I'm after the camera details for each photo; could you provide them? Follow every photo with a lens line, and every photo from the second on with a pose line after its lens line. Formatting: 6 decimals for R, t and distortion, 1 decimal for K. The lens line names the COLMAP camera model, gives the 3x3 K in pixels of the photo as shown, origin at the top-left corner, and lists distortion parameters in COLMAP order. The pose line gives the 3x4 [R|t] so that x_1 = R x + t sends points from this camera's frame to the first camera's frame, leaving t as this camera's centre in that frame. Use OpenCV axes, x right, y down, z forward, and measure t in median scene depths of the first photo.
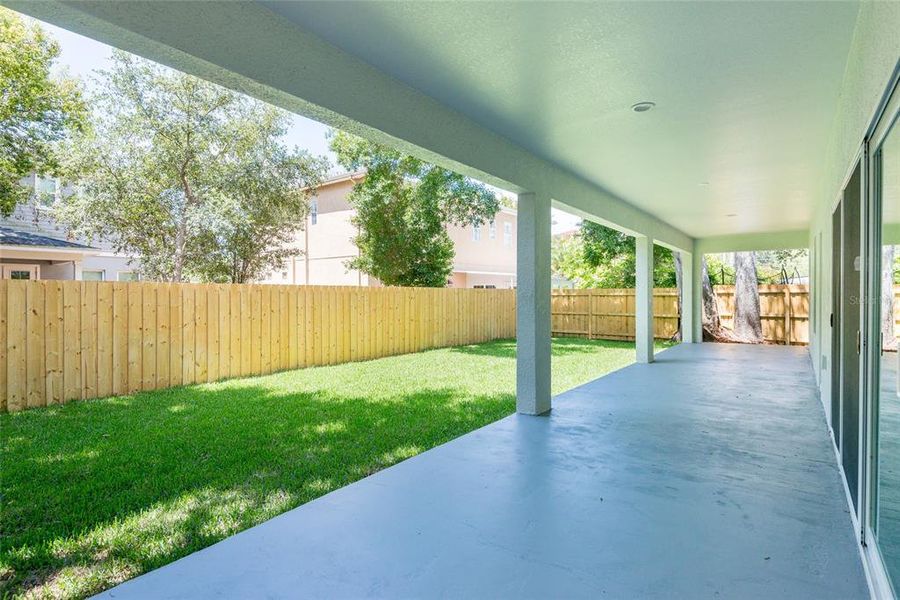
lens RADIAL K [[446.6, 0, 444.7], [0, 446.6, 300.1], [0, 0, 1]] dist [-0.001196, 0.001643]
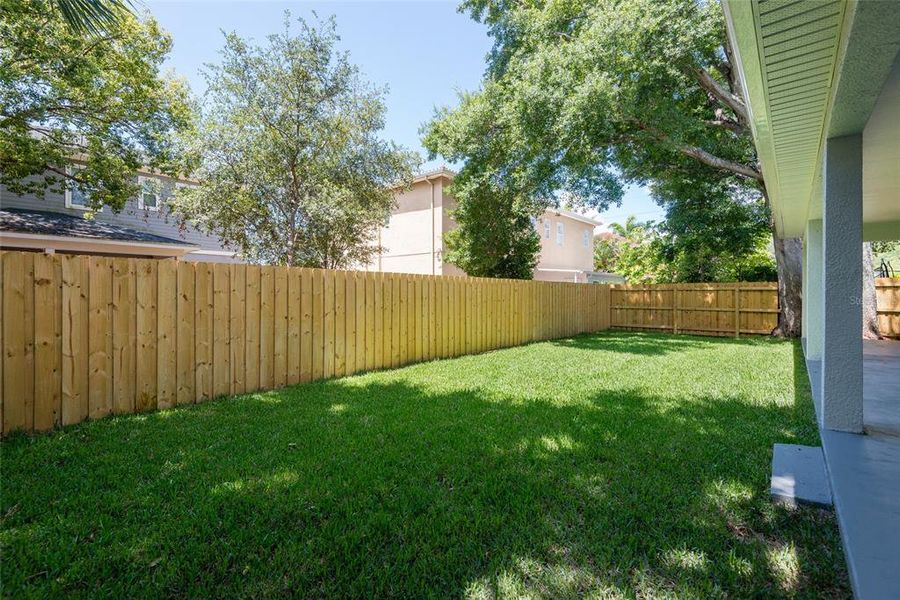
lens RADIAL K [[407.2, 0, 452.9], [0, 407.2, 296.1], [0, 0, 1]] dist [0.033049, -0.001315]
pose [[0.997229, 0.002805, -0.074340, -0.173023], [-0.003002, 0.999992, -0.002545, 0.013262], [0.074333, 0.002761, 0.997230, 0.116235]]
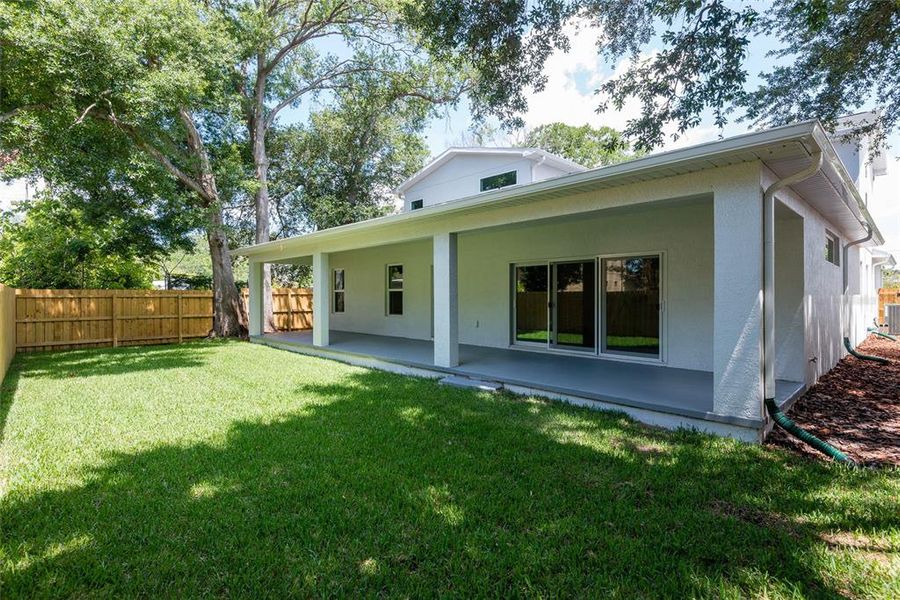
lens RADIAL K [[446.6, 0, 447.6], [0, 446.6, 297.3], [0, 0, 1]] dist [-0.001196, 0.001643]
pose [[0.187127, -0.005665, 0.982319, -0.748982], [0.014068, 0.999896, 0.003086, -0.006715], [-0.982235, 0.013242, 0.187187, 0.374510]]
